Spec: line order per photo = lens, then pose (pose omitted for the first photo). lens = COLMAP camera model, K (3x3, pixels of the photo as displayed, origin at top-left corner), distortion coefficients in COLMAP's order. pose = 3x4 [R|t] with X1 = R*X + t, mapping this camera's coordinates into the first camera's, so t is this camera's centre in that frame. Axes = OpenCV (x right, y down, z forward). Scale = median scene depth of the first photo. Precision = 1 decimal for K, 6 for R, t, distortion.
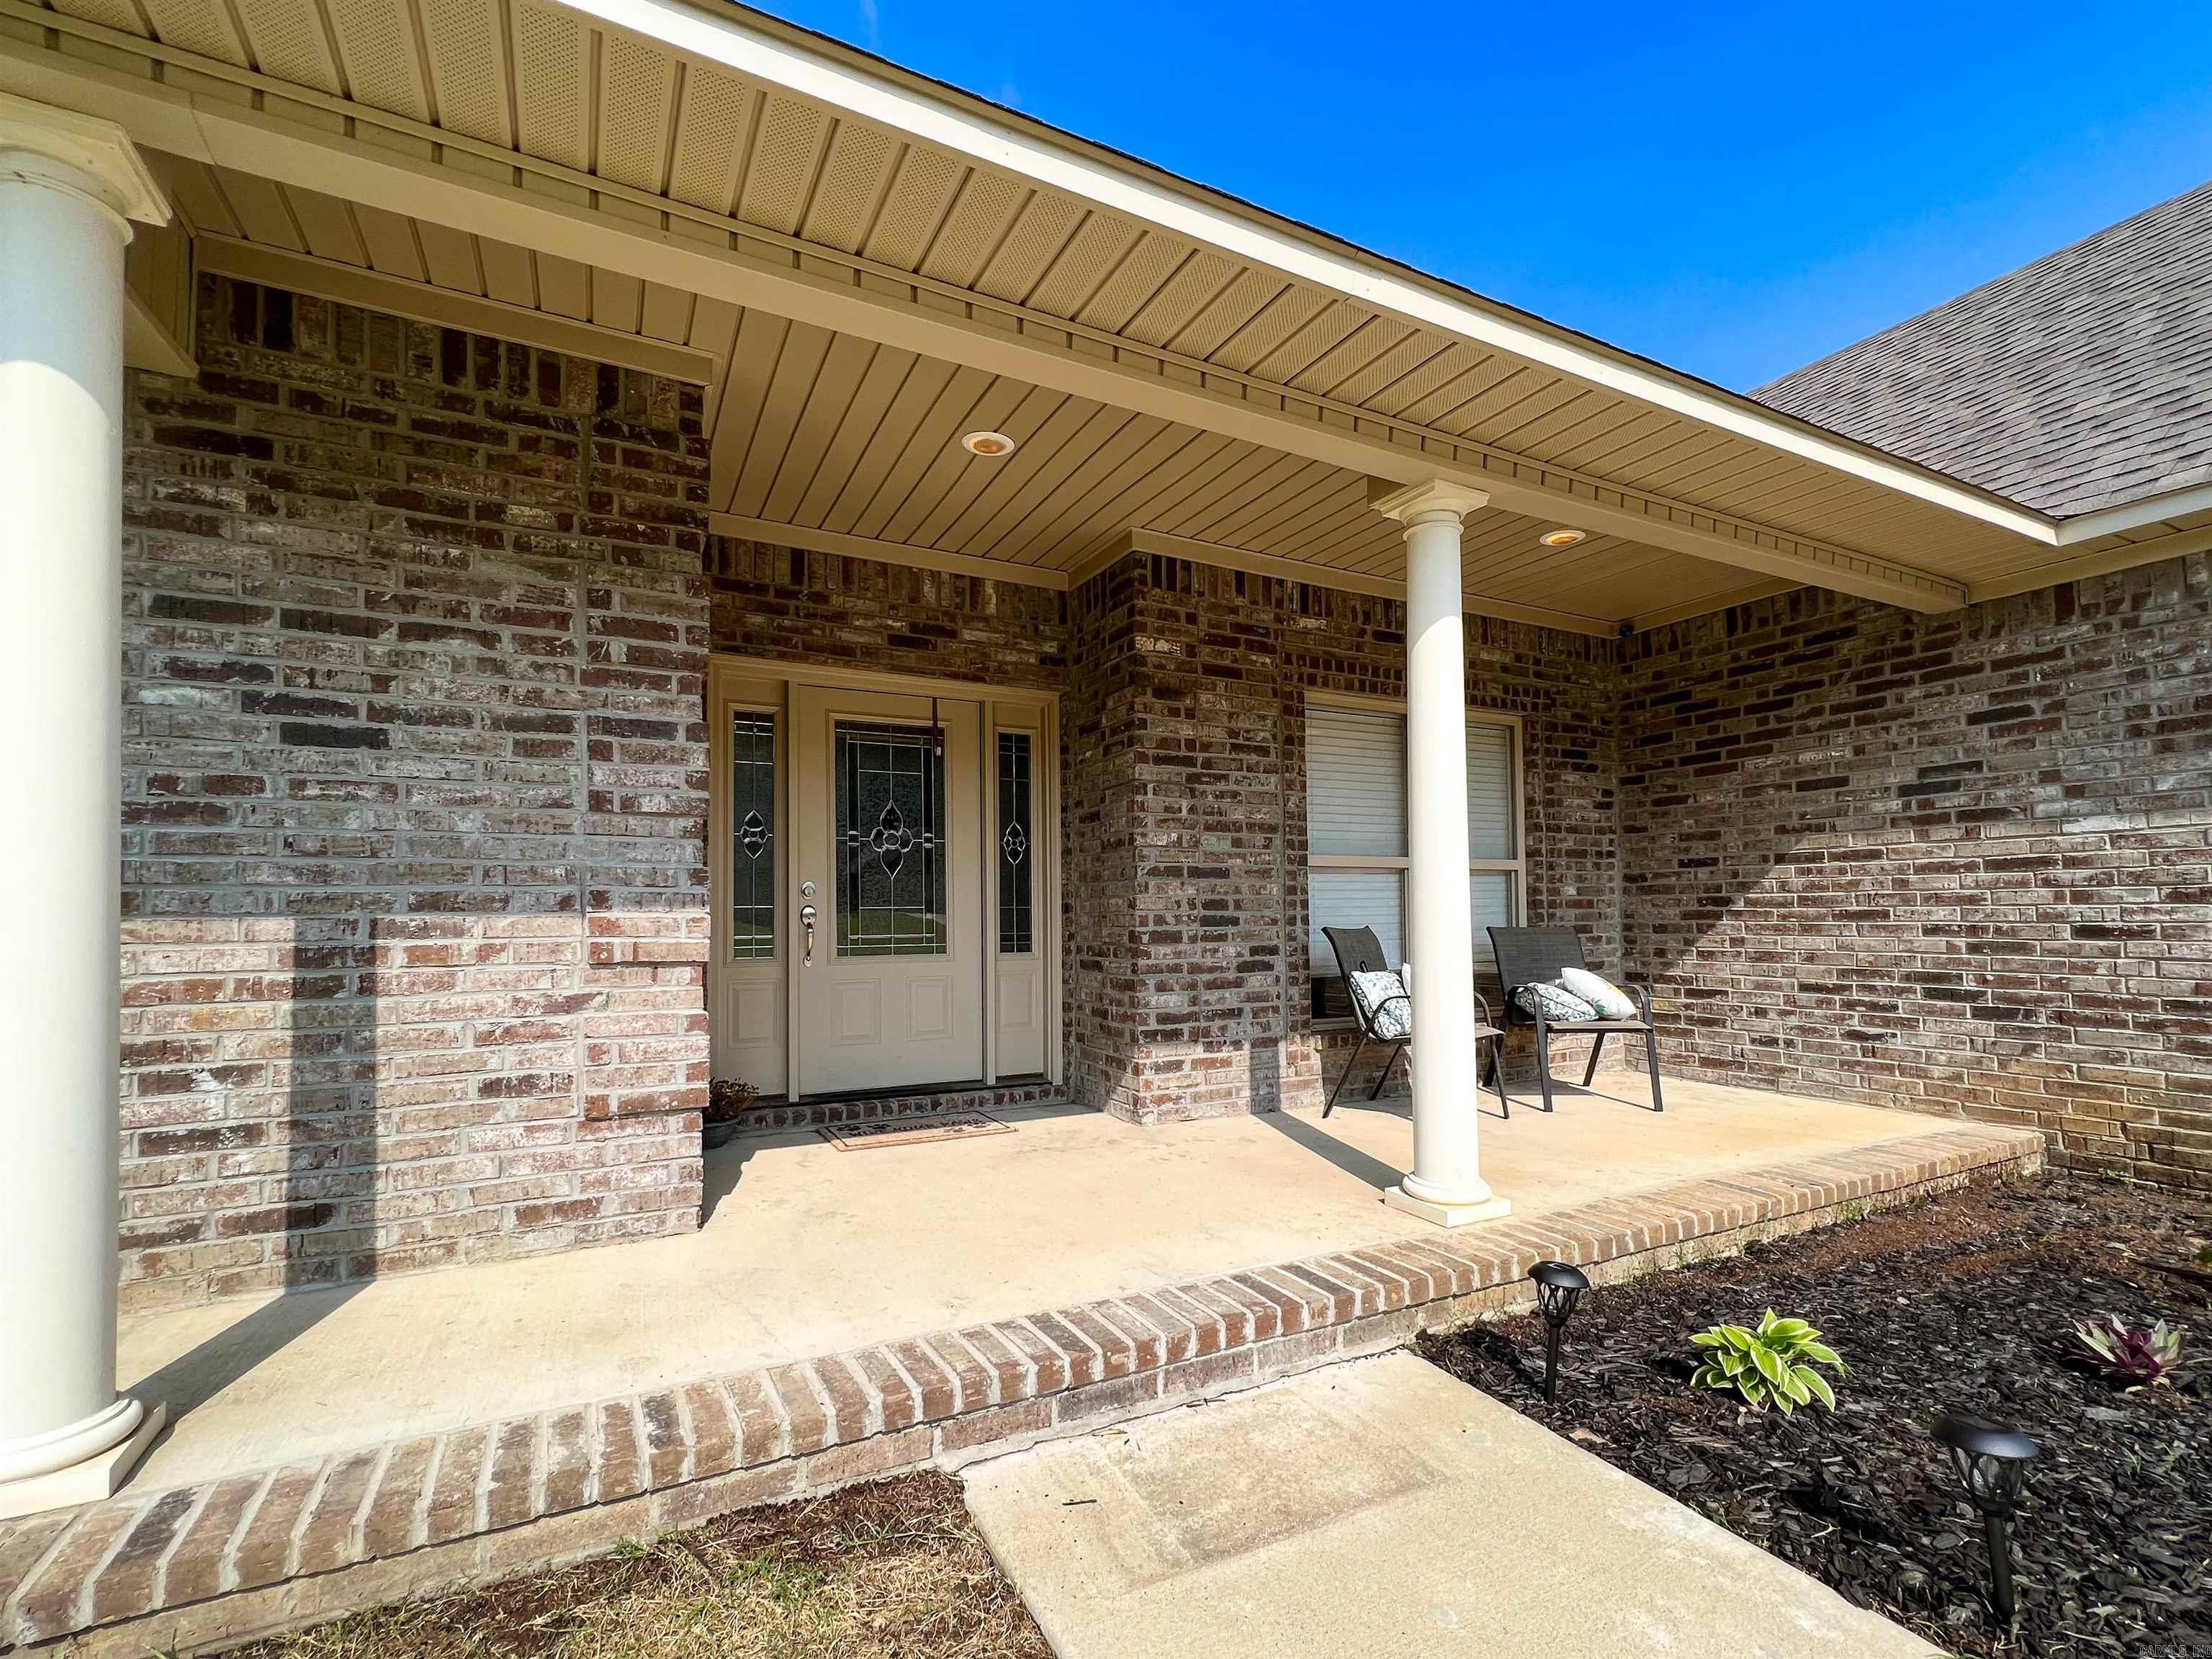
lens RADIAL K [[955.6, 0, 1153.3], [0, 955.6, 887.1], [0, 0, 1]] dist [-0.000986, 0.000133]
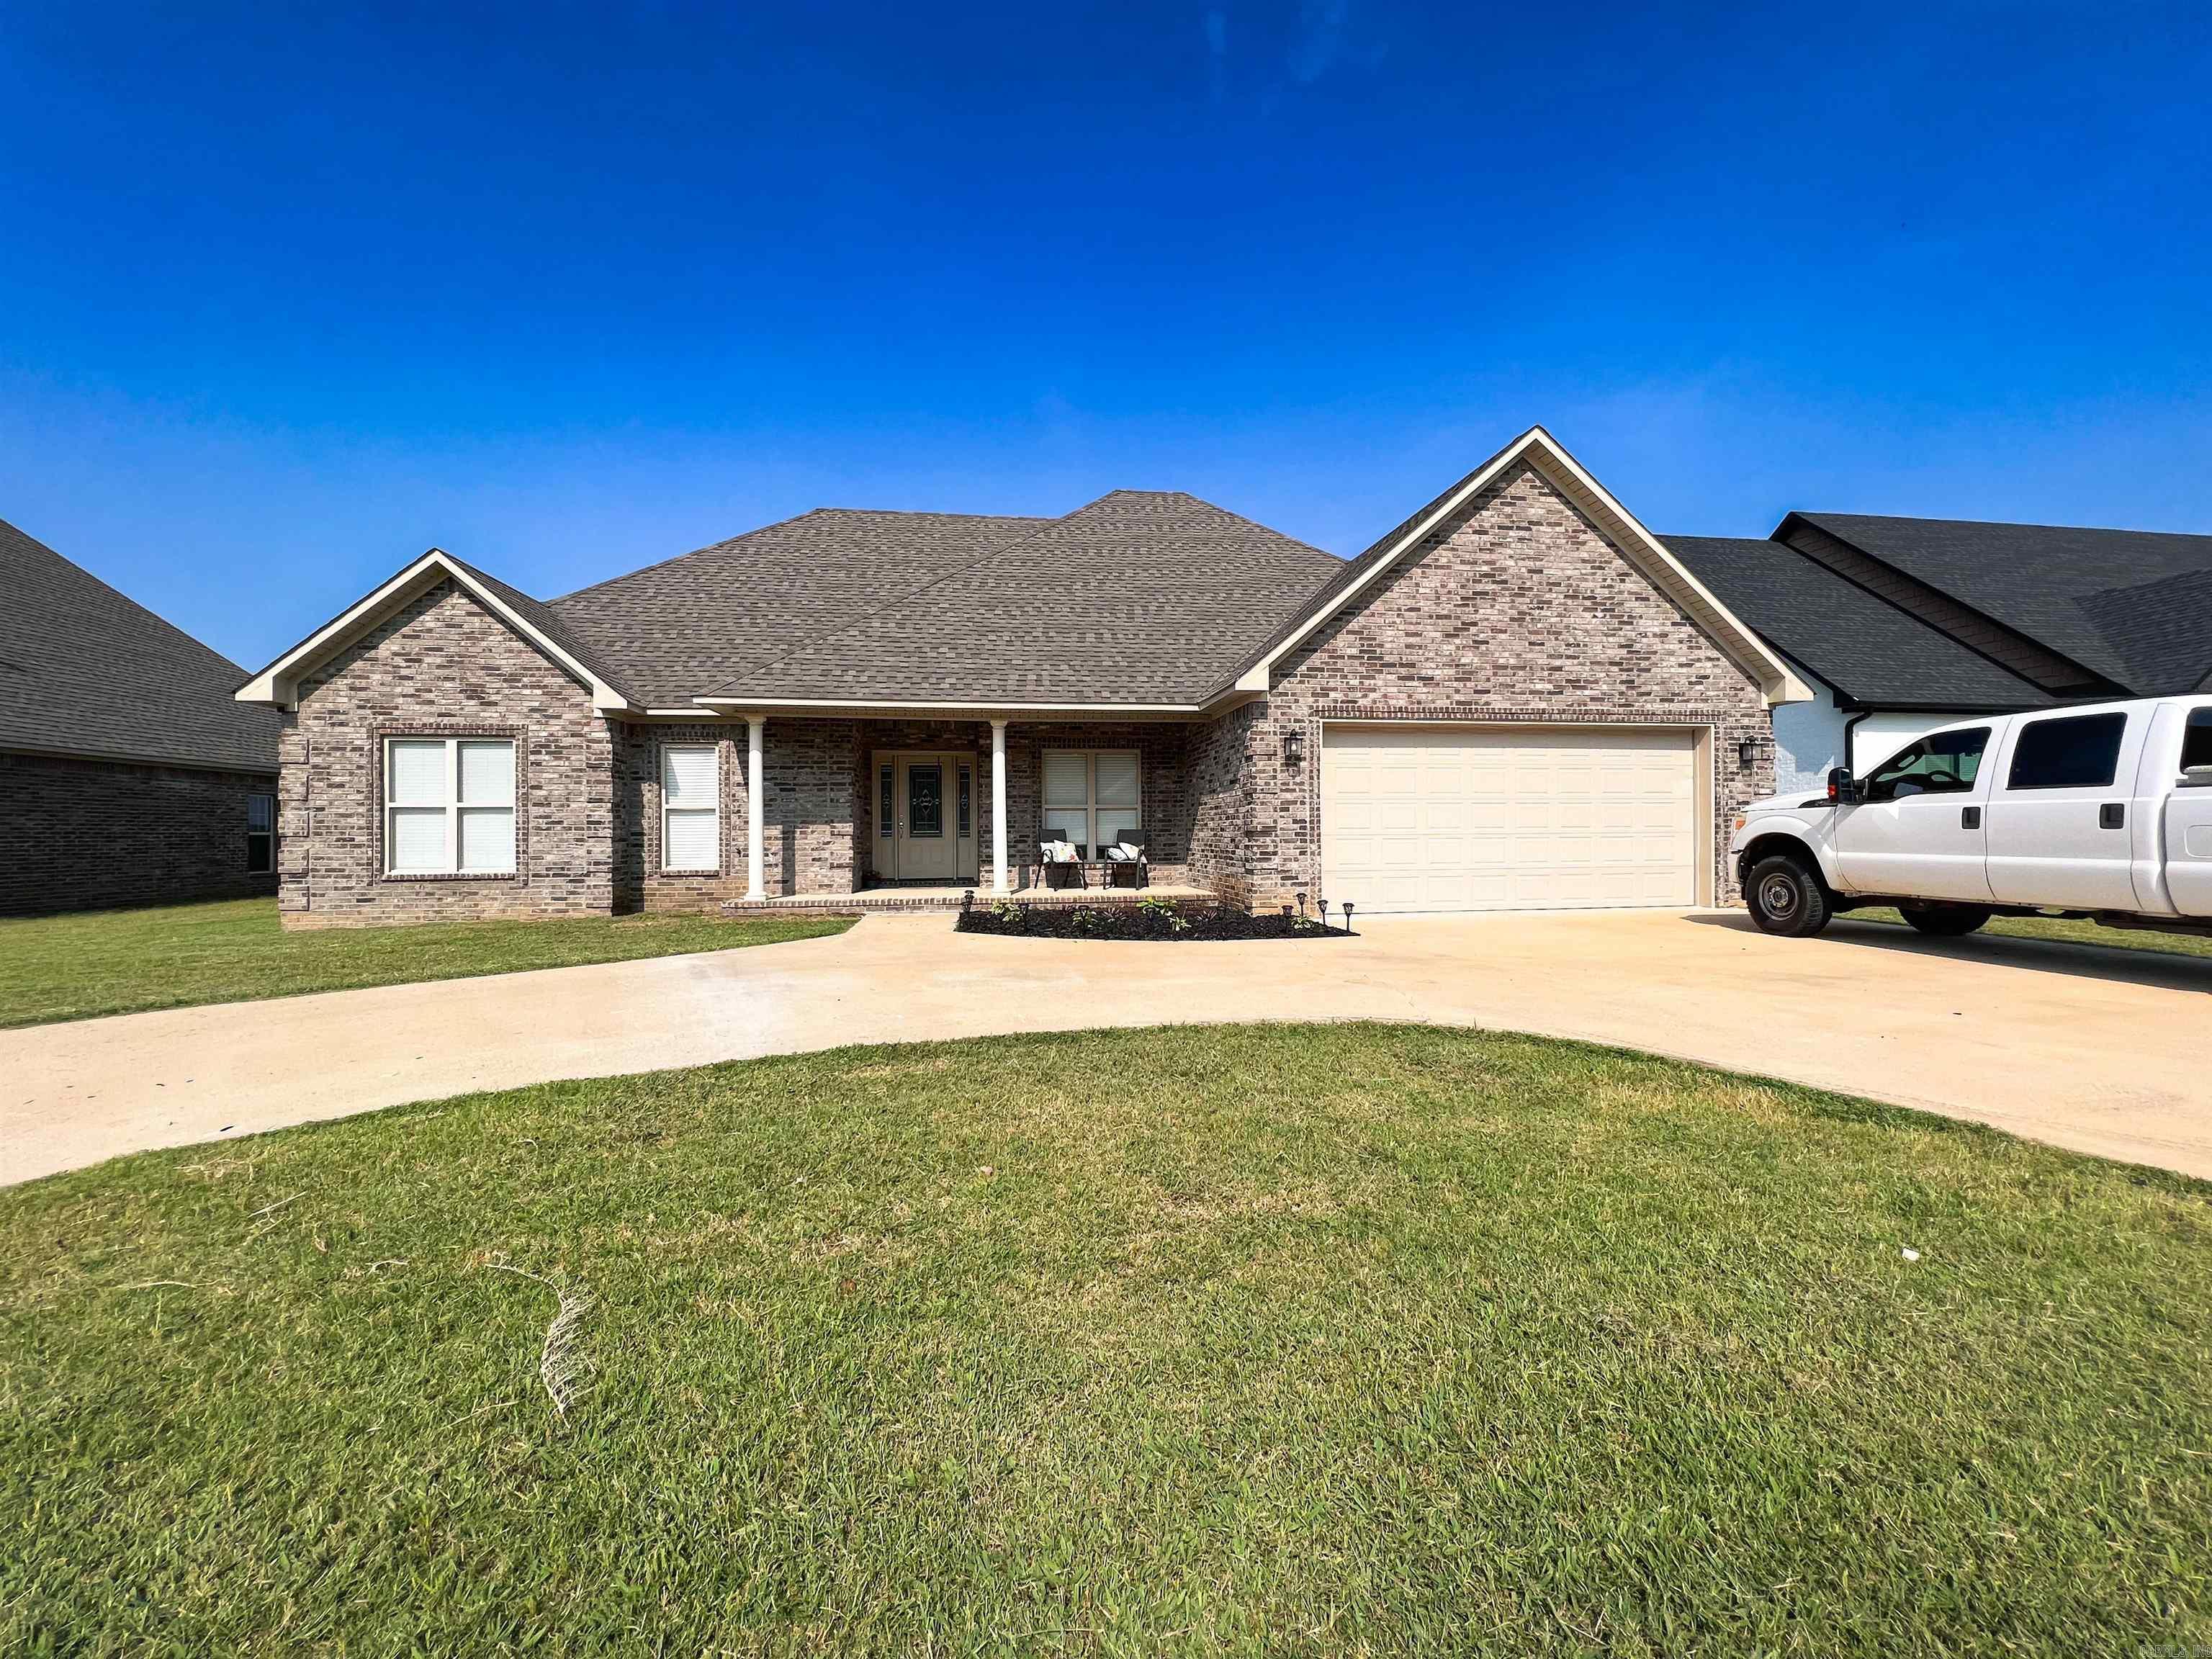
lens RADIAL K [[871.1, 0, 1031.4], [0, 871.1, 827.0], [0, 0, 1]] dist [-0.000239, 0.000123]
pose [[0.902832, -0.000340, -0.429993, 1.393428], [0.011424, 0.999666, 0.023194, -0.030358], [0.429841, -0.025852, 0.902534, -1.588887]]
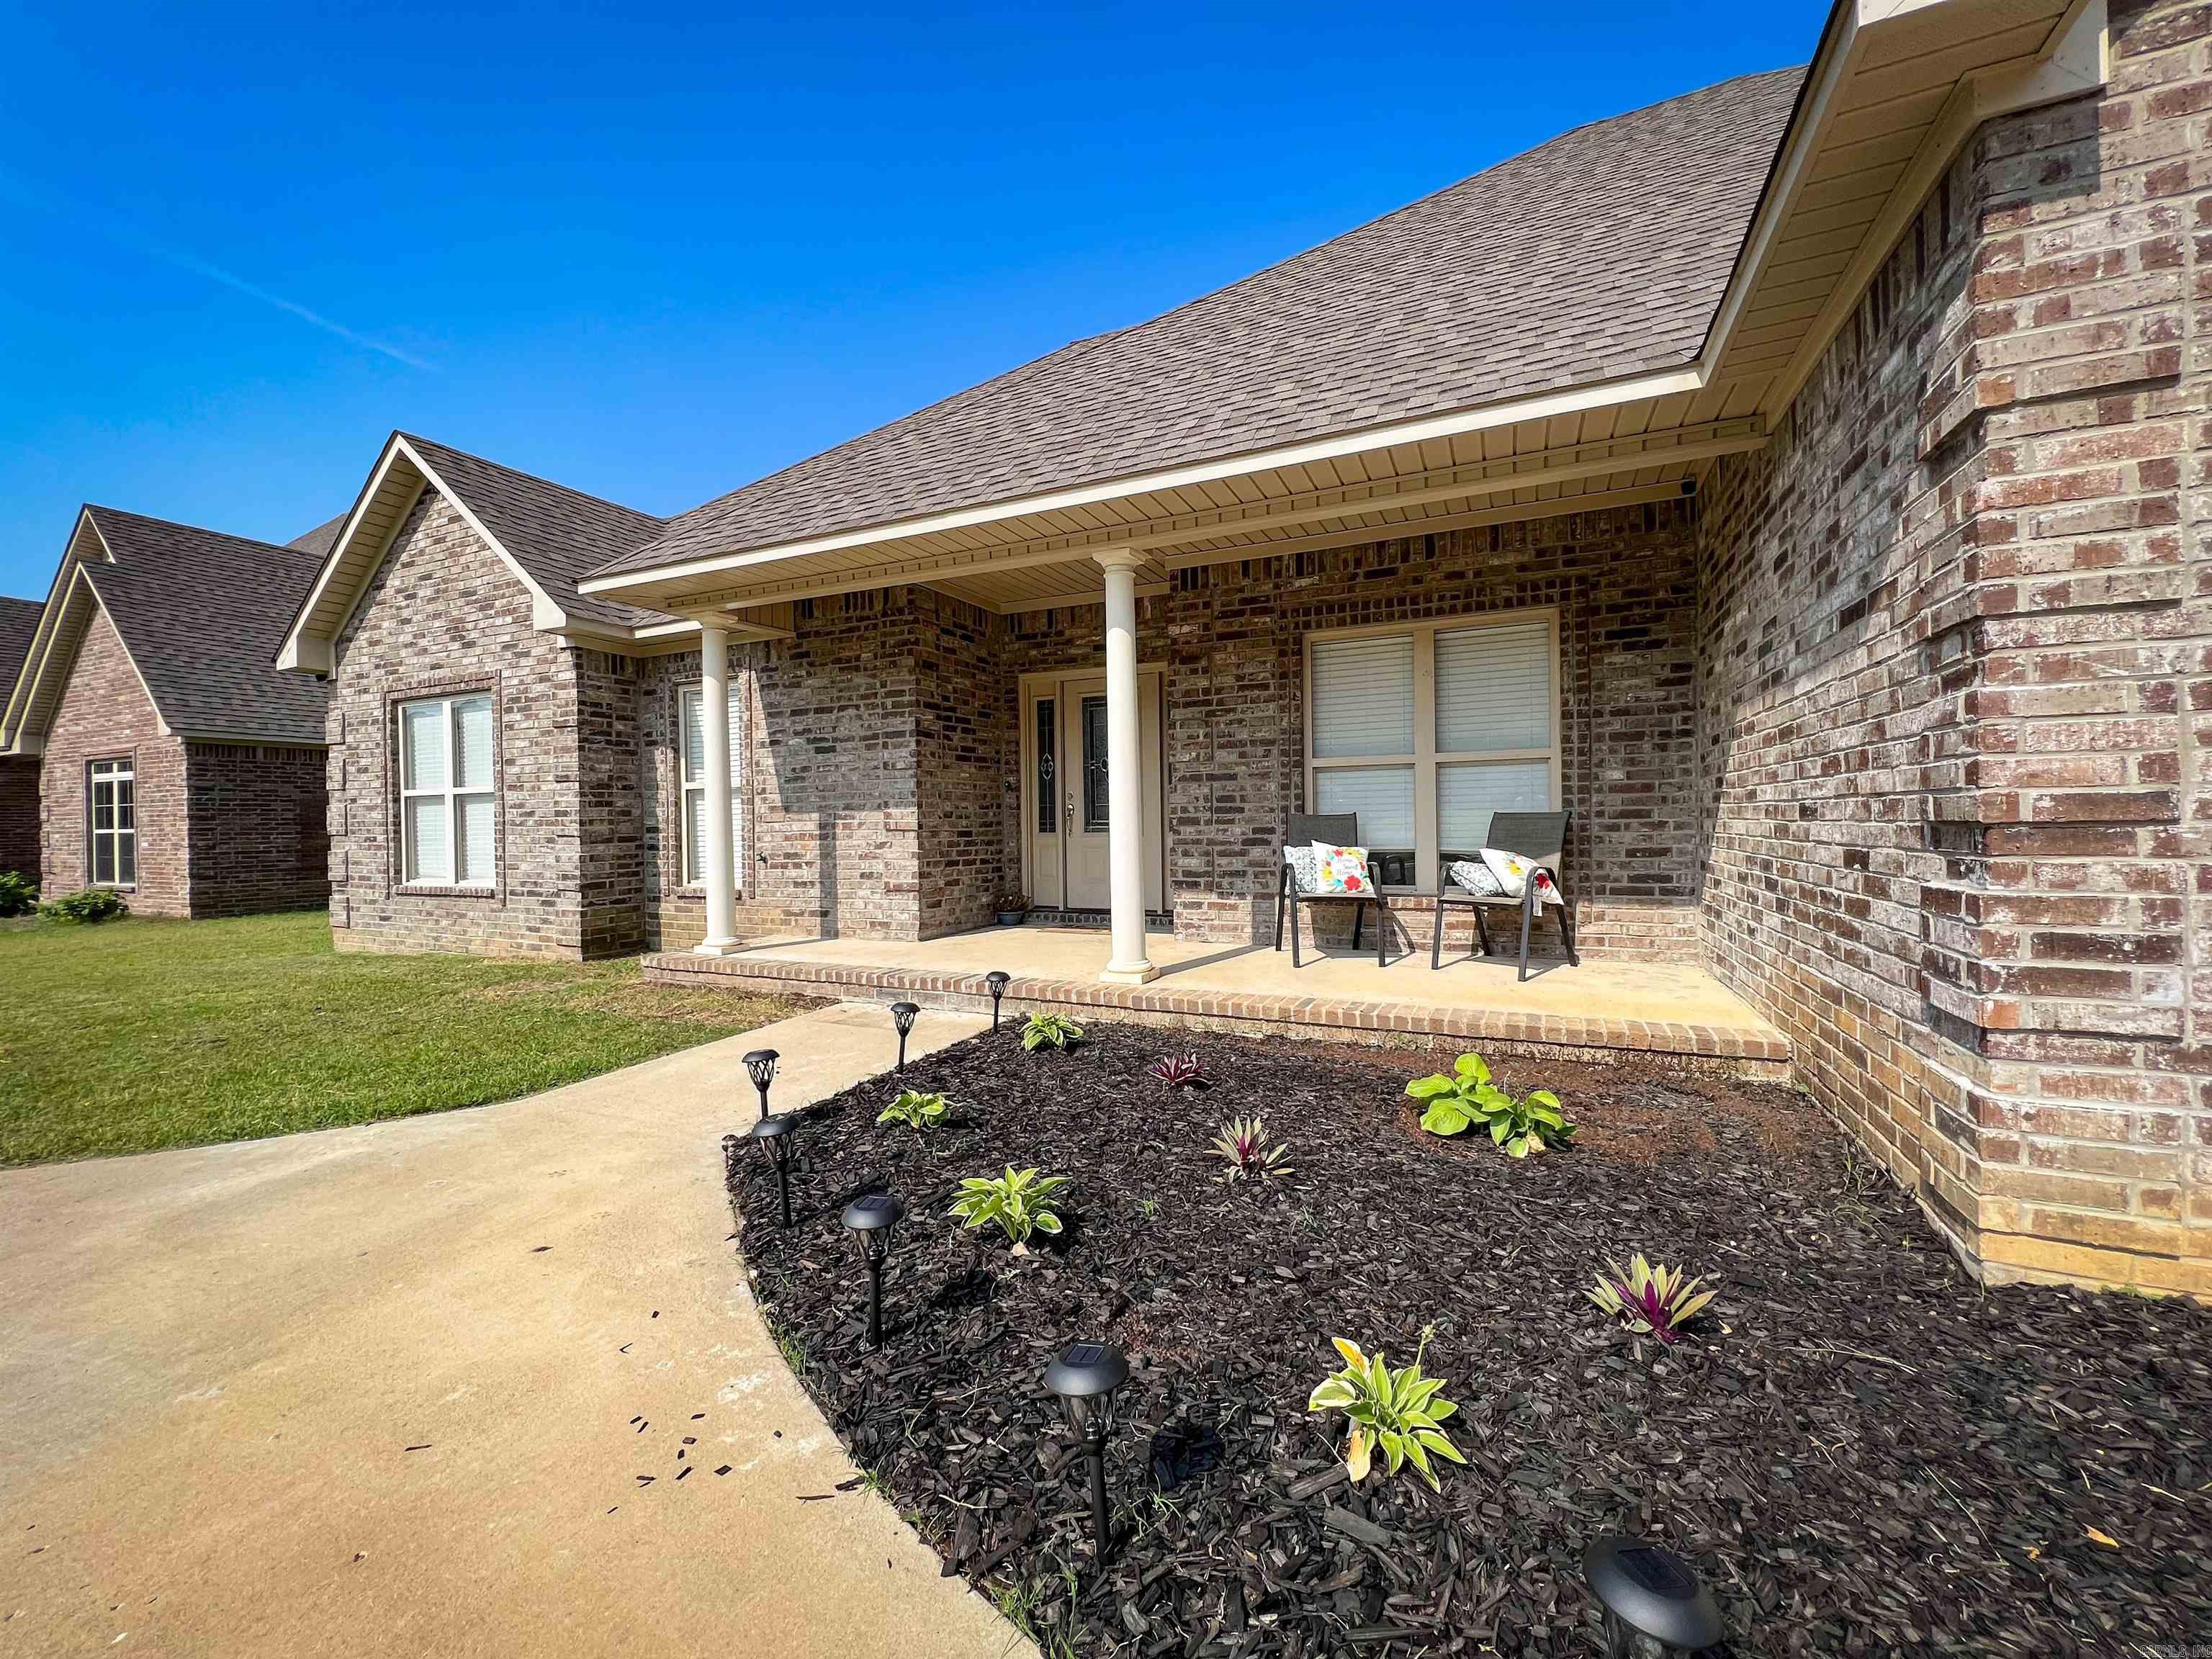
lens RADIAL K [[913.5, 0, 1051.5], [0, 913.5, 827.5], [0, 0, 1]] dist [-0.002167, -0.000215]
pose [[0.574776, 0.004847, -0.818296, 1.061527], [0.036404, 0.998841, 0.031487, 0.008624], [0.817500, -0.047887, 0.573934, -0.020101]]
